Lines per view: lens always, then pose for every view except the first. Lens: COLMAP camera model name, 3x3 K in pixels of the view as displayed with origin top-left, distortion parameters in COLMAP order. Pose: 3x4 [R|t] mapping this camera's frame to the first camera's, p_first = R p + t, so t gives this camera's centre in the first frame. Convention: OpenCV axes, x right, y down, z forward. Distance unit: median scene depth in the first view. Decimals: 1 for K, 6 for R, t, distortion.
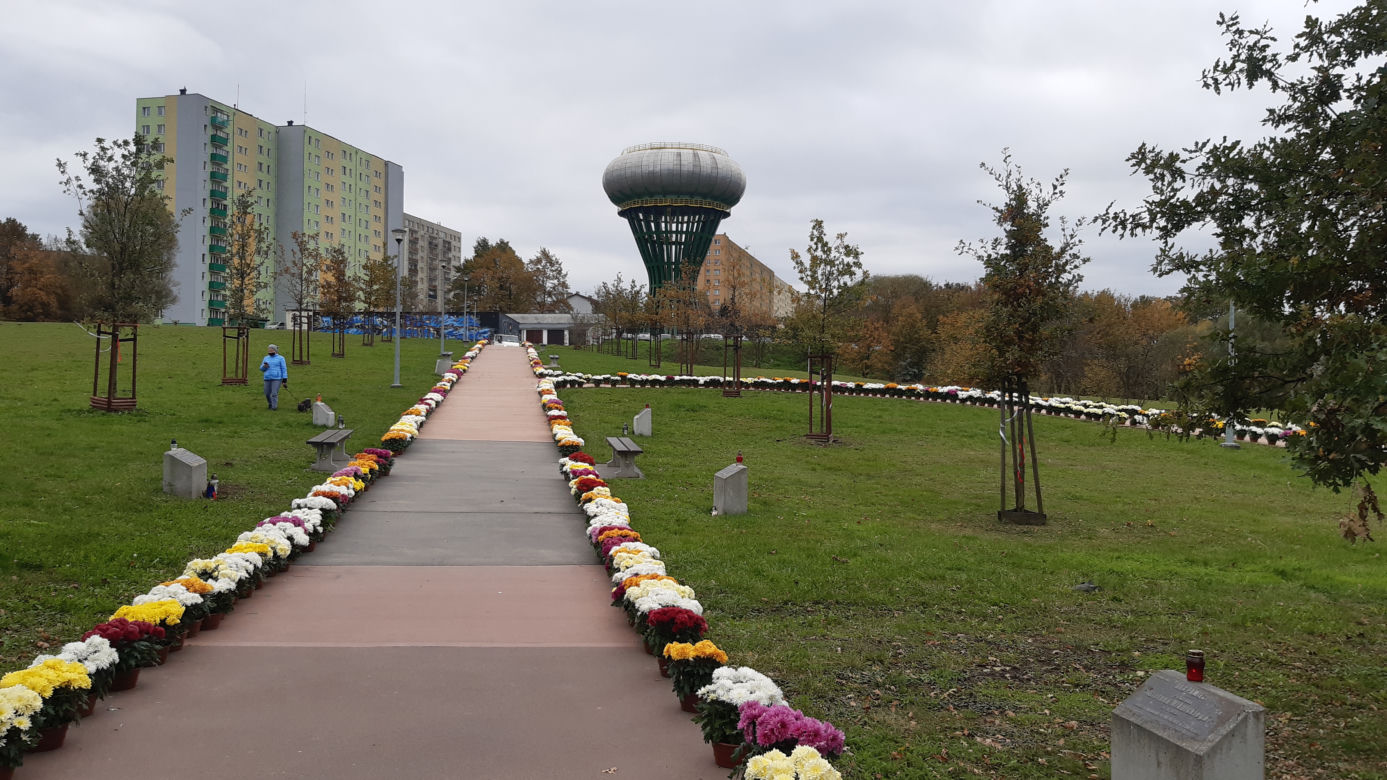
lens RADIAL K [[1058.1, 0, 683.2], [0, 1058.1, 391.0], [0, 0, 1]] dist [0.113303, -0.258291]
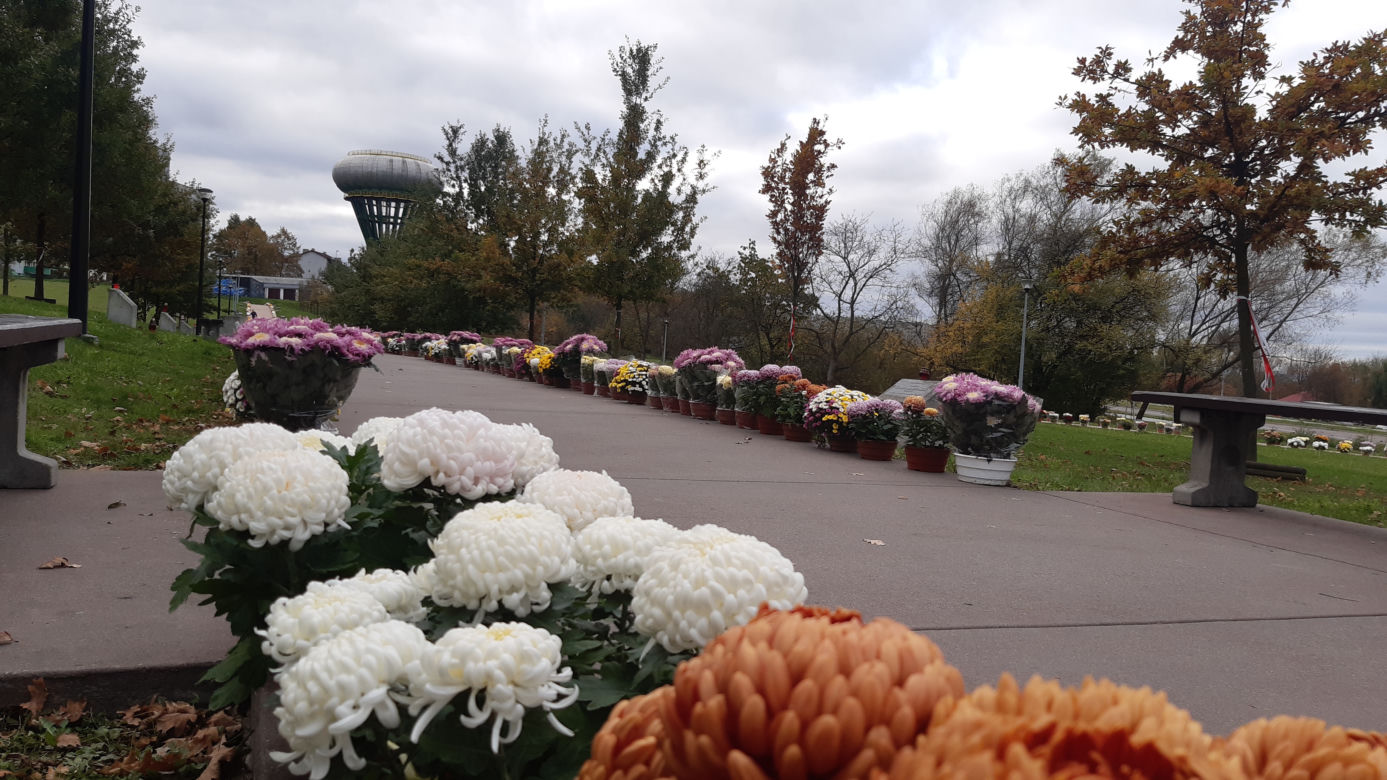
lens RADIAL K [[1048.6, 0, 696.3], [0, 1048.6, 399.1], [0, 0, 1]] dist [0.125072, -0.343691]
pose [[0.970065, 0.030430, 0.240933, 0.066766], [-0.042971, 0.997972, 0.046968, 0.001156], [-0.239015, -0.055915, 0.969405, -0.493482]]
